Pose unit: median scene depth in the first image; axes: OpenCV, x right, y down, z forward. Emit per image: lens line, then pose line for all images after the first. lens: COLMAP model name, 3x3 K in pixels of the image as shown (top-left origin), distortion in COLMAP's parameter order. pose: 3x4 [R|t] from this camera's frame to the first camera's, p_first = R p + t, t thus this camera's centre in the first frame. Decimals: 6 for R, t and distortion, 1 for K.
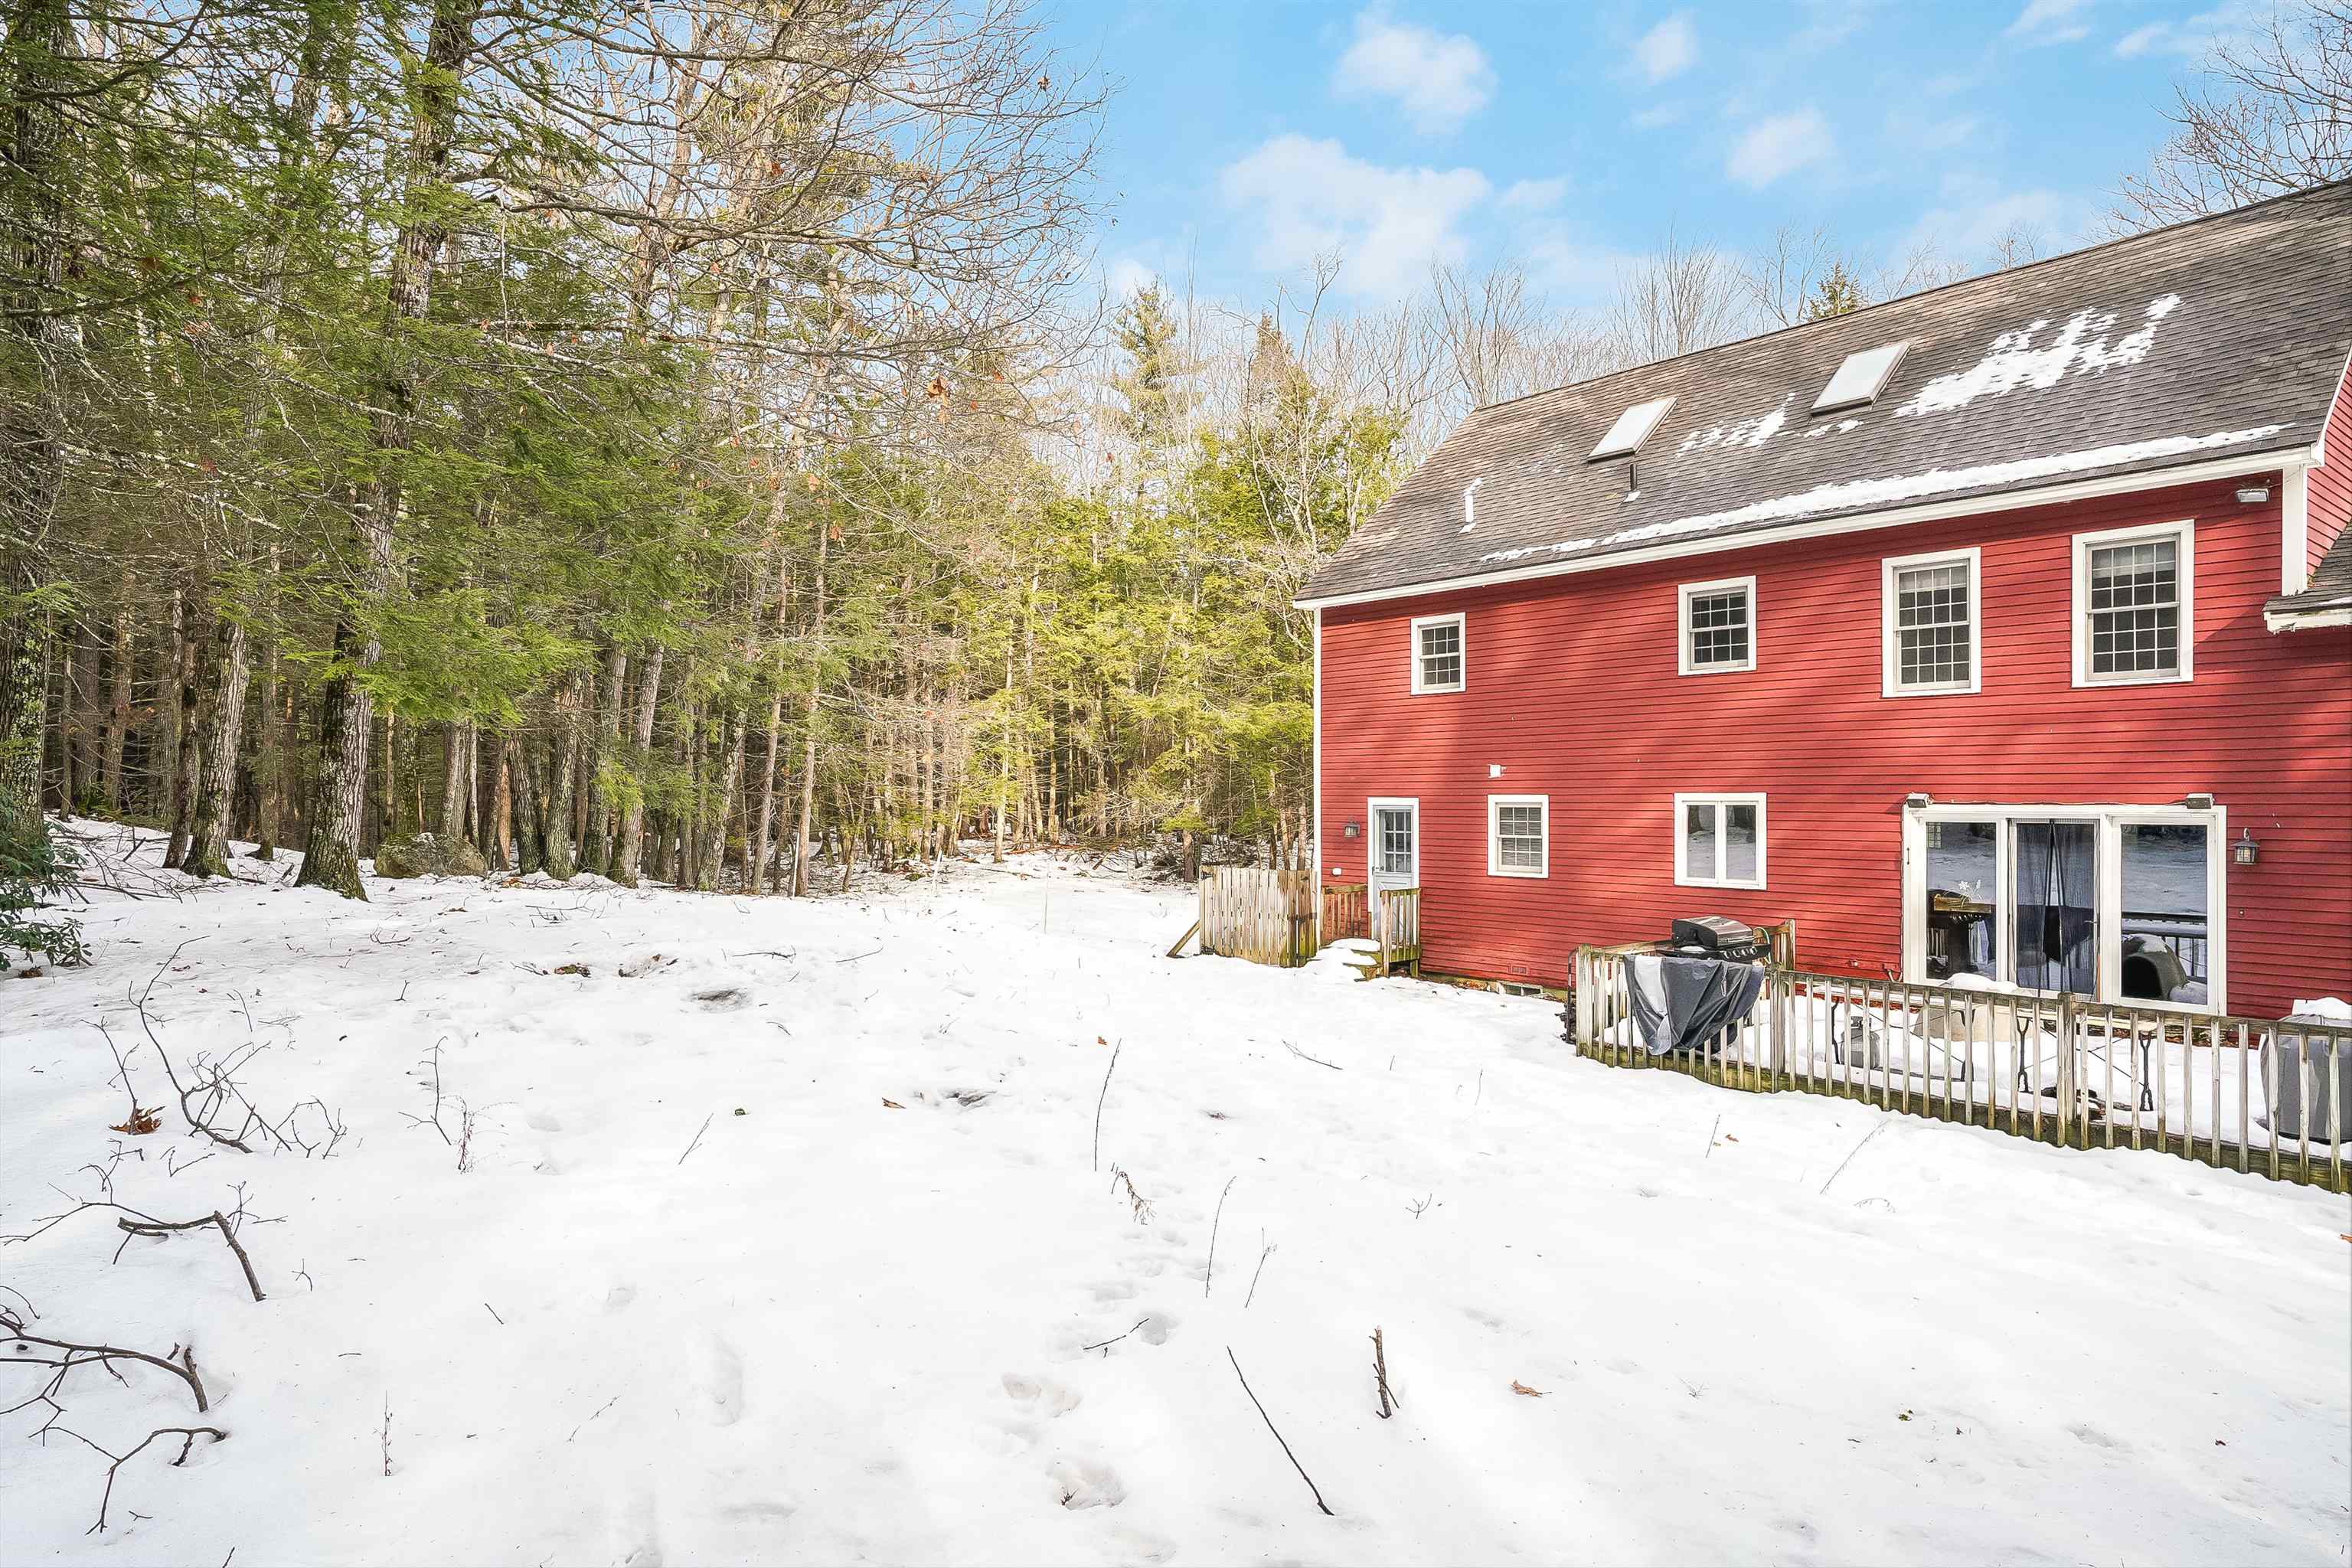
lens RADIAL K [[1350.7, 0, 1191.7], [0, 1350.7, 795.2], [0, 0, 1]] dist [-0.039296, 0.037080]
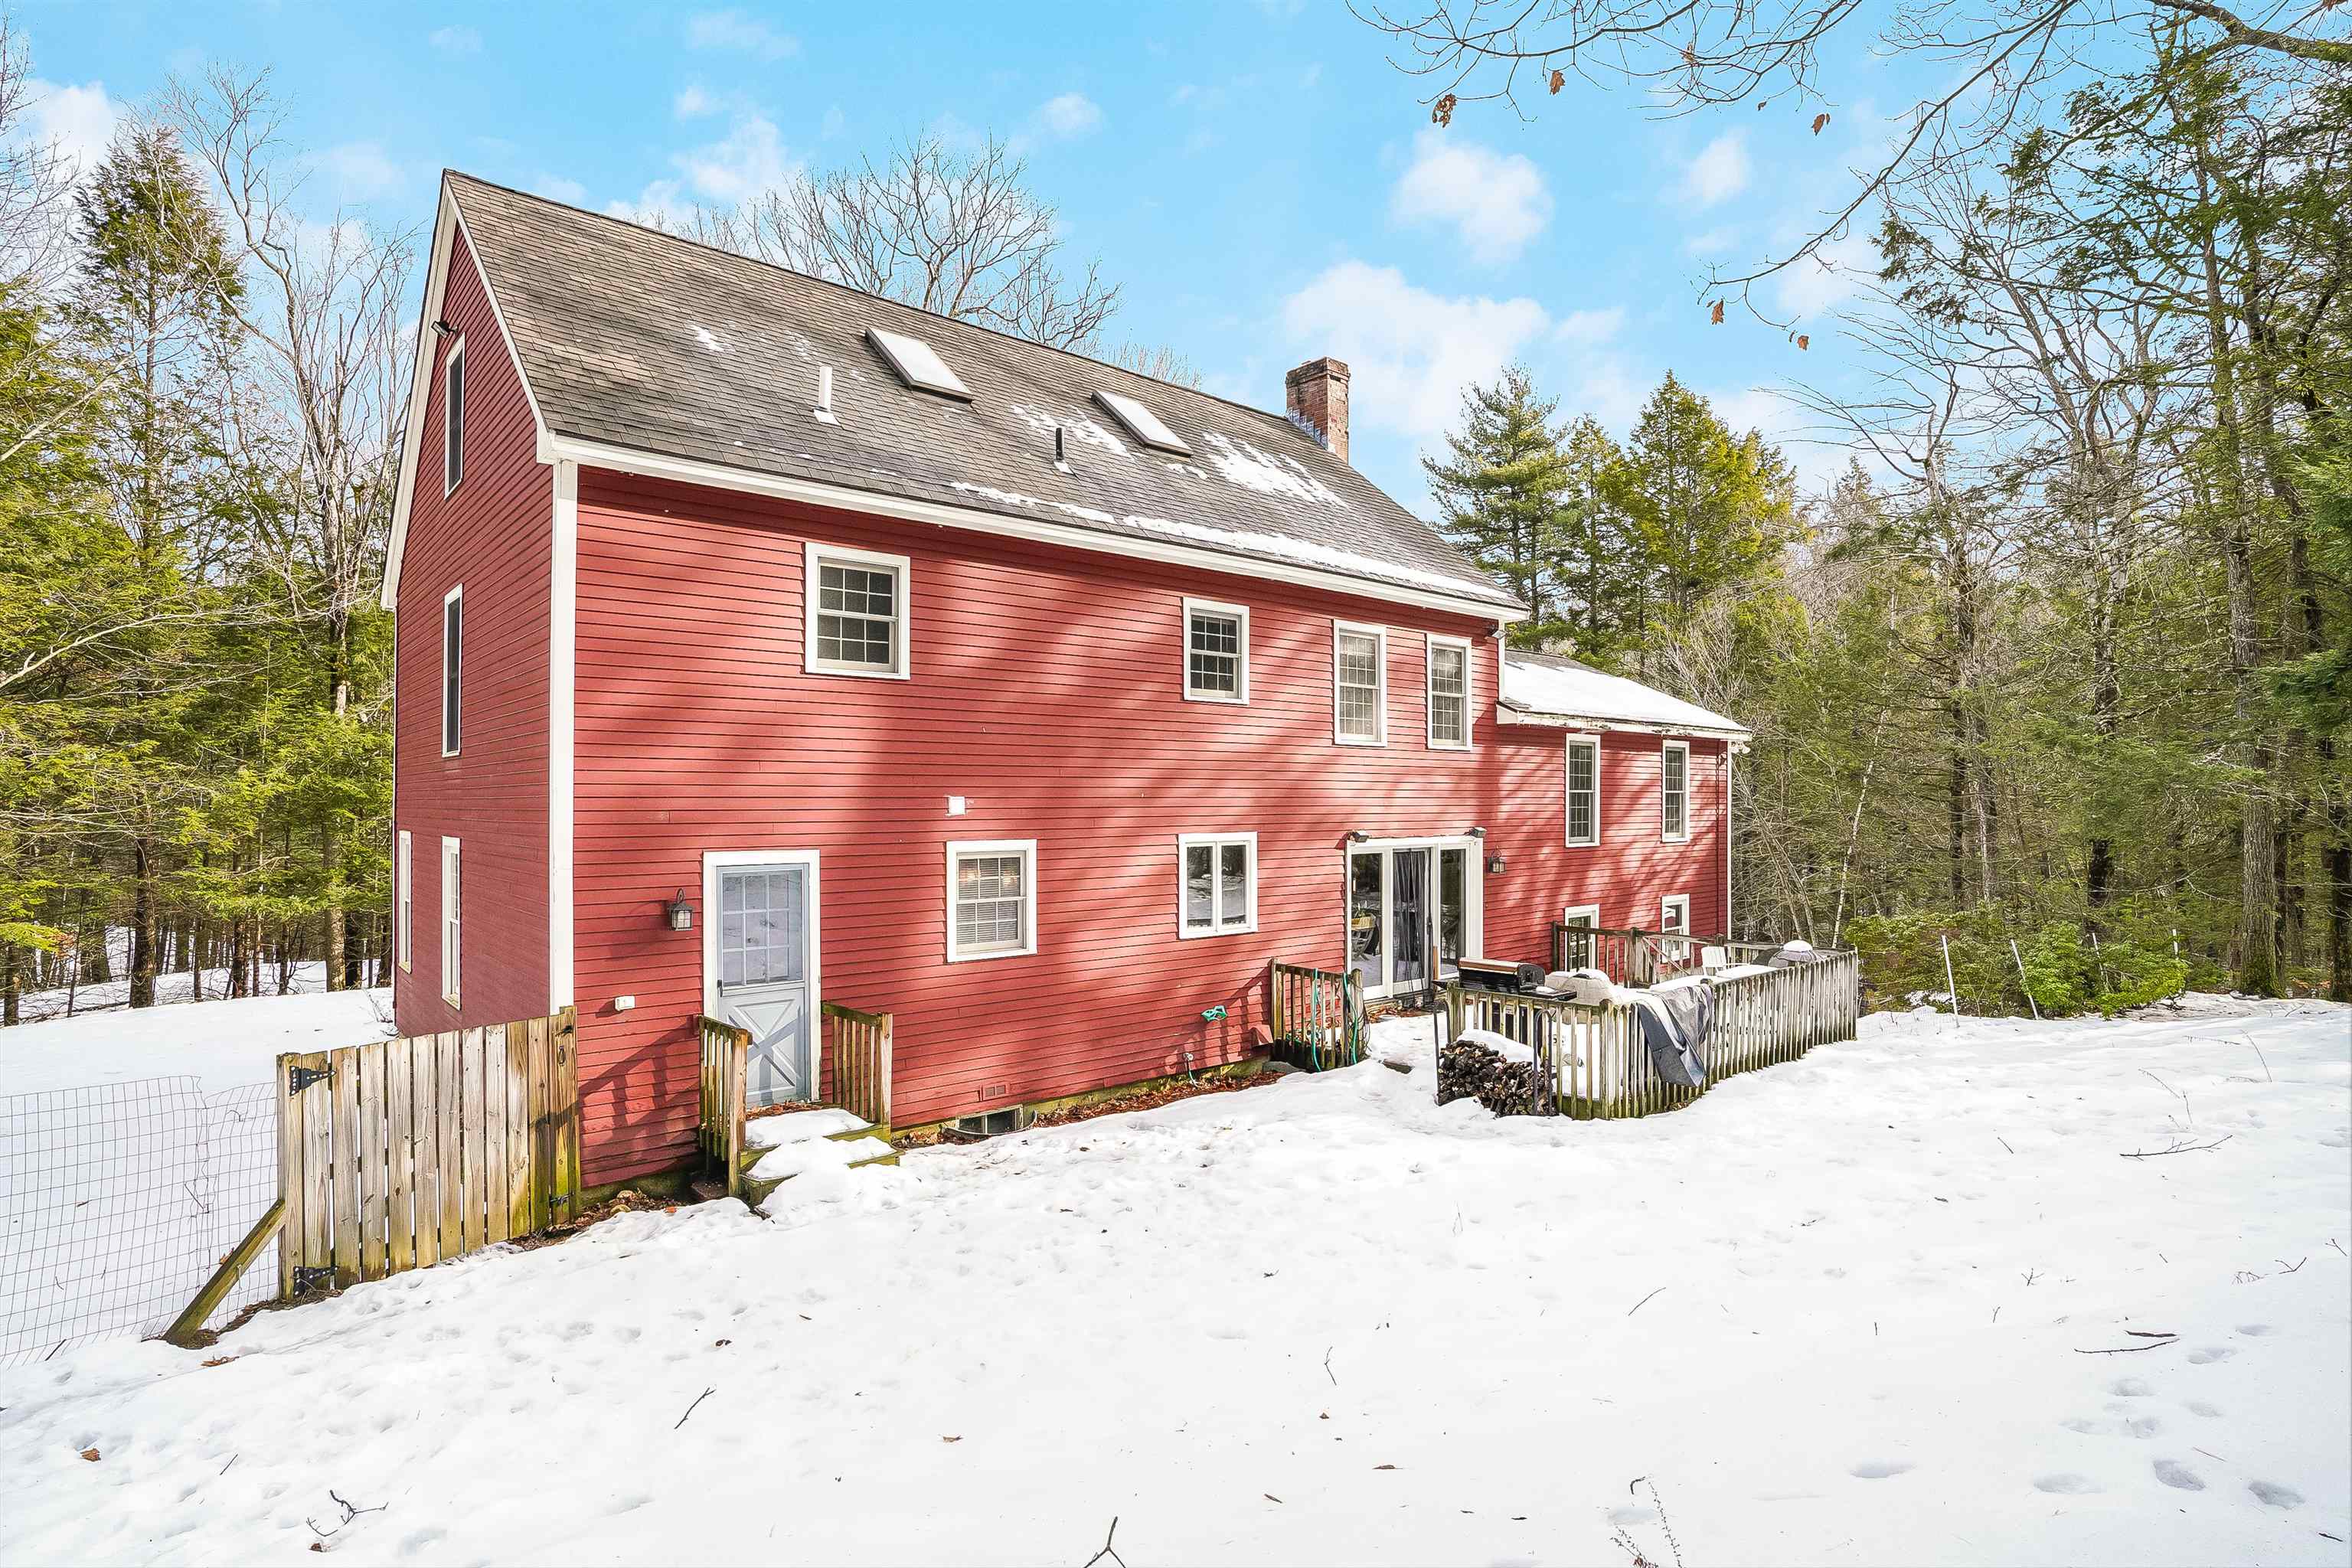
lens RADIAL K [[1221.1, 0, 1152.5], [0, 1221.1, 789.7], [0, 0, 1]] dist [-0.052300, 0.032654]
pose [[-0.012243, 0.005509, 0.999910, -0.474126], [-0.002010, 0.999983, -0.005534, -0.028341], [-0.999923, -0.002078, -0.012232, 1.128686]]
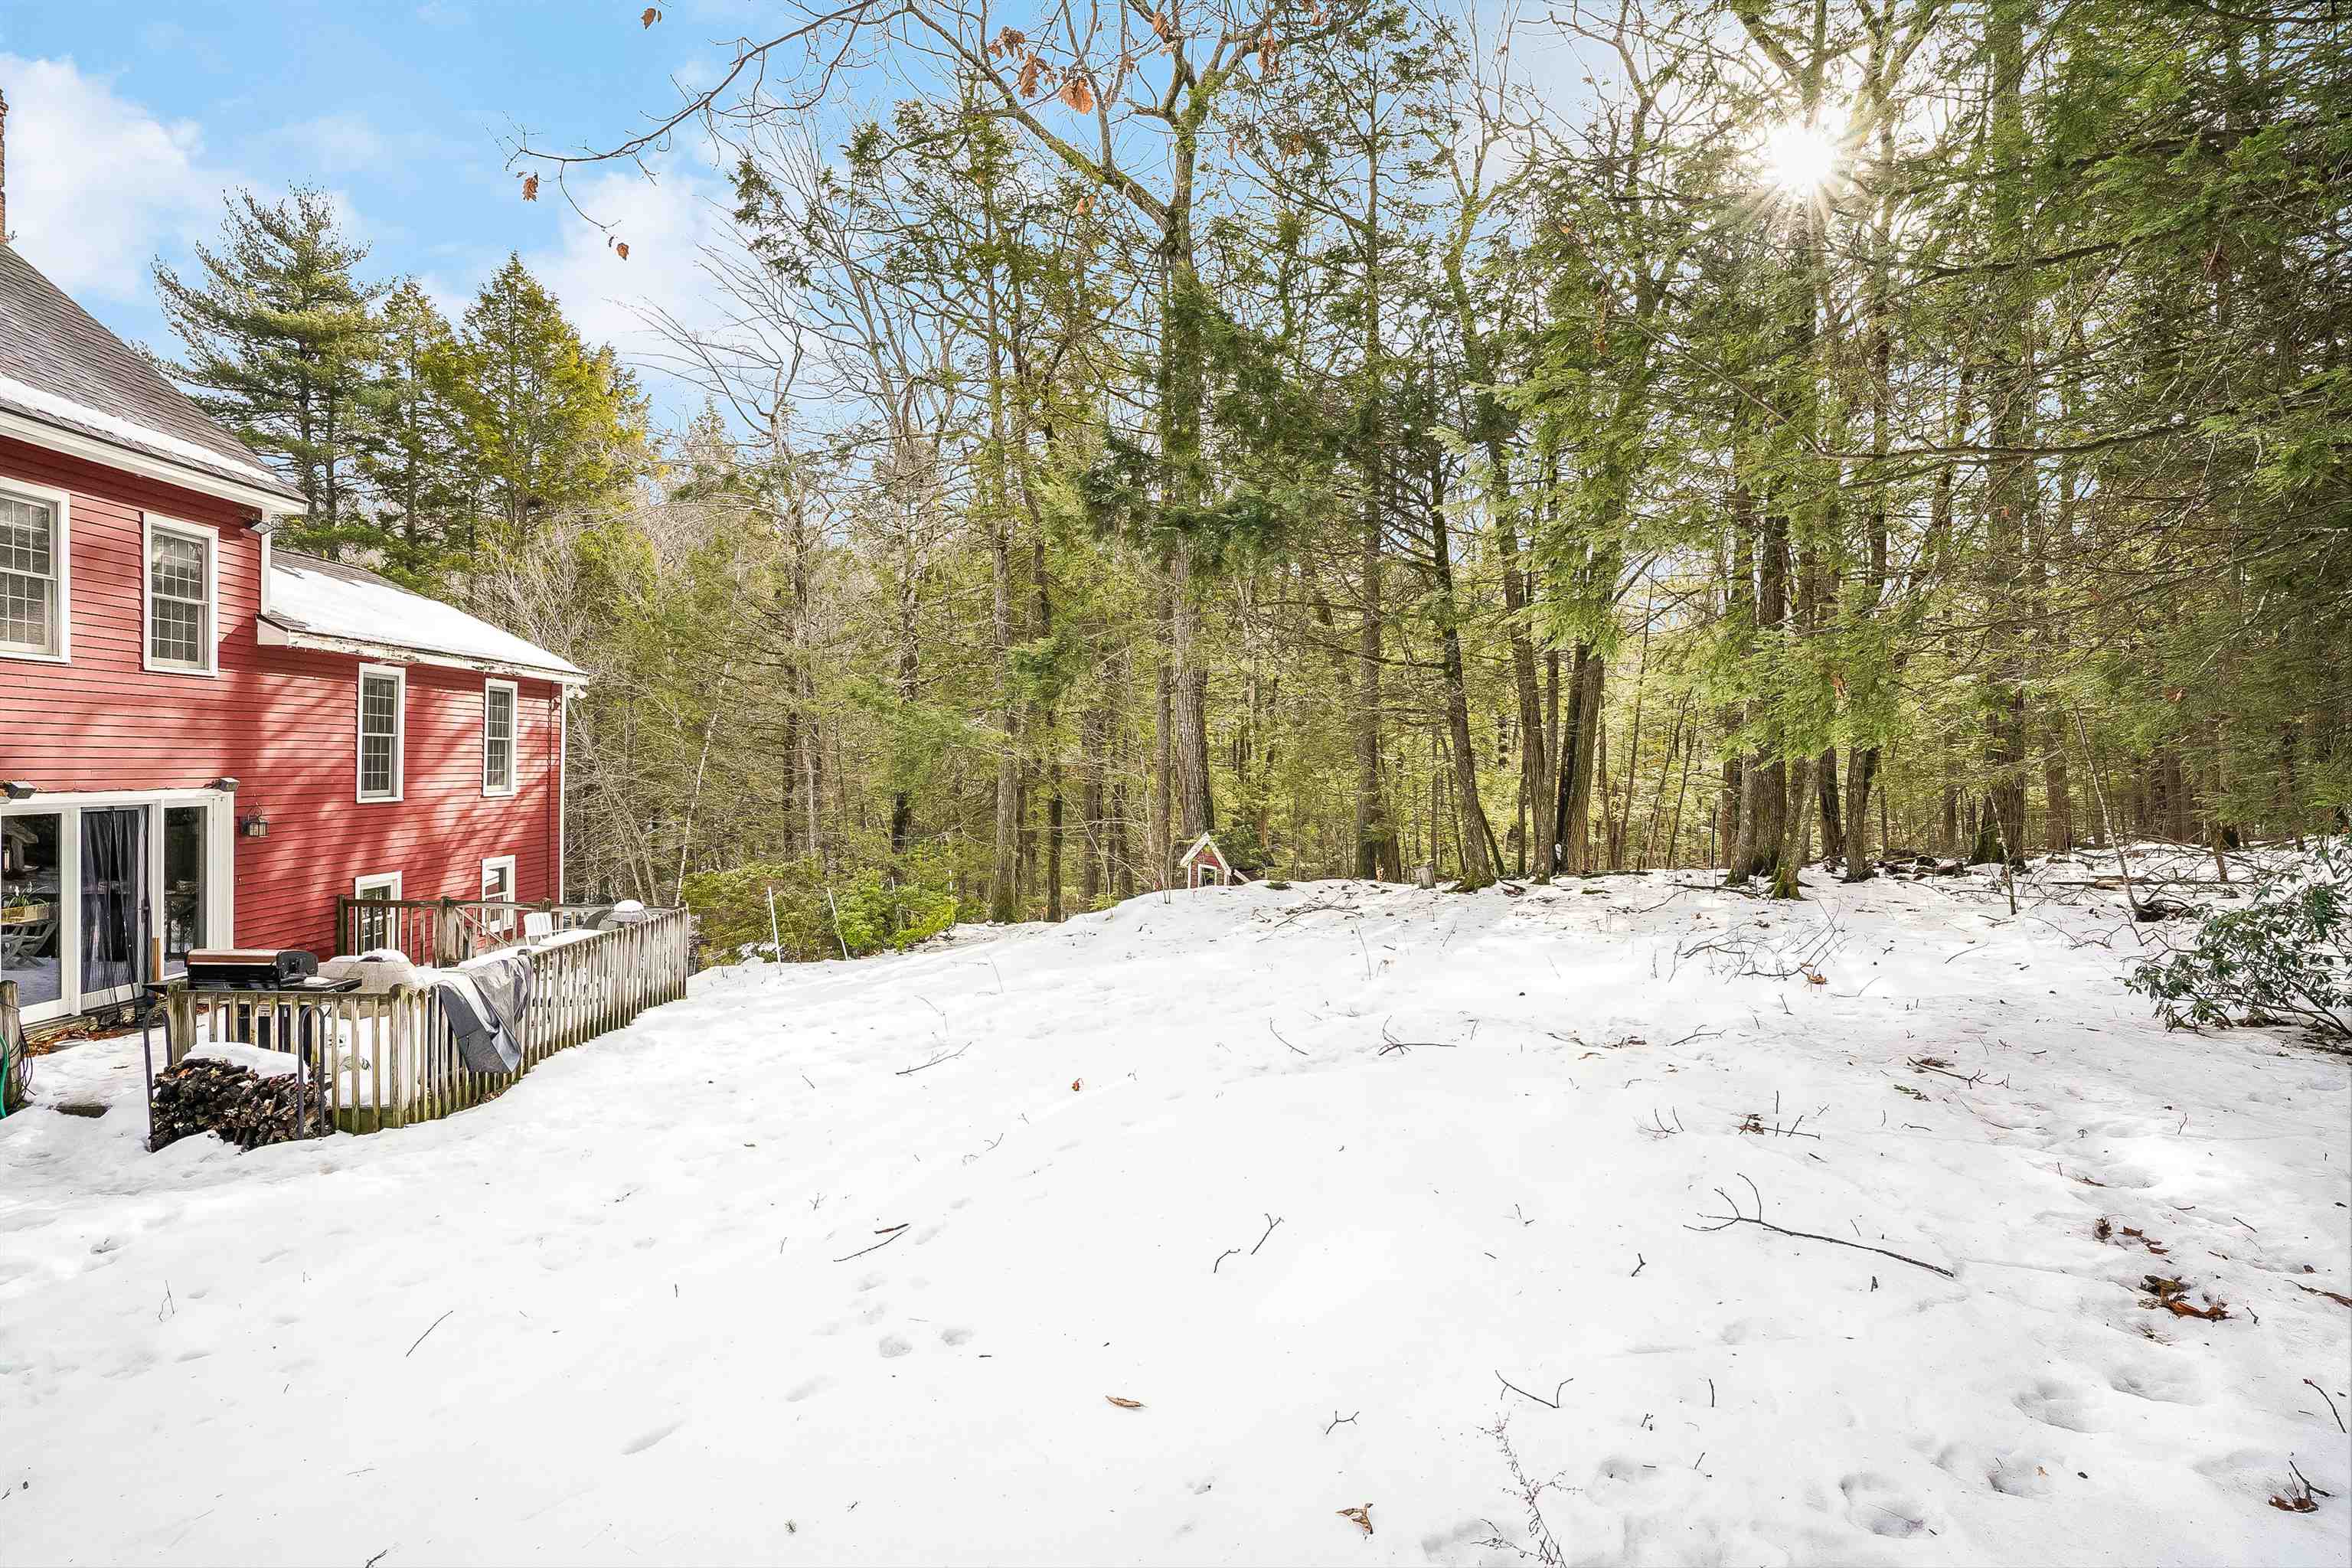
lens RADIAL K [[1350.7, 0, 1191.7], [0, 1350.7, 795.2], [0, 0, 1]] dist [-0.039296, 0.037080]
pose [[-0.776514, -0.034270, 0.629168, -0.476103], [-0.024419, 0.999406, 0.024298, -0.027763], [-0.629627, 0.003504, -0.776890, 1.118372]]
